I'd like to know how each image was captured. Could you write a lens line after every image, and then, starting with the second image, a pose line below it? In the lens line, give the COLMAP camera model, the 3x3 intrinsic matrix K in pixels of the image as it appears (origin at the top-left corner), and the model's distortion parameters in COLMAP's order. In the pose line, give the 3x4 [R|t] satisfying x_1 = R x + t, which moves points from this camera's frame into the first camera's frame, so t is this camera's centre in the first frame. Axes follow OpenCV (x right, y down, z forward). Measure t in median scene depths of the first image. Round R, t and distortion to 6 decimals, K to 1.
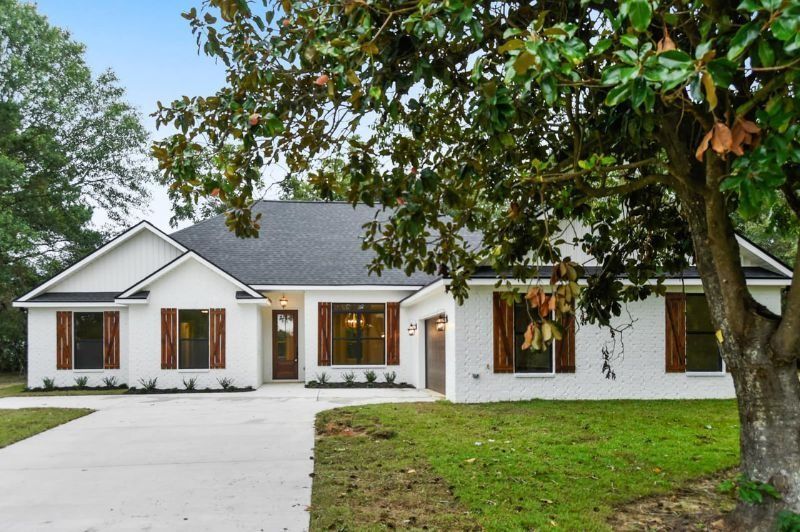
lens RADIAL K [[723.7, 0, 423.6], [0, 723.7, 335.9], [0, 0, 1]] dist [0.066528, -0.005014]
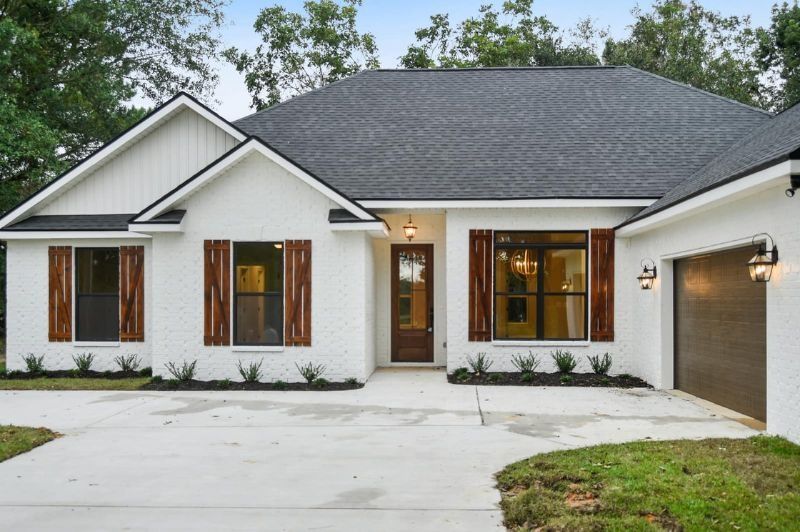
lens RADIAL K [[890.6, 0, 427.2], [0, 890.6, 291.3], [0, 0, 1]] dist [0.007693, 0.013557]
pose [[0.987454, 0.006205, -0.157783, -0.071455], [-0.004792, 0.999945, 0.009334, -0.004416], [0.157832, -0.008461, 0.987430, 0.317708]]
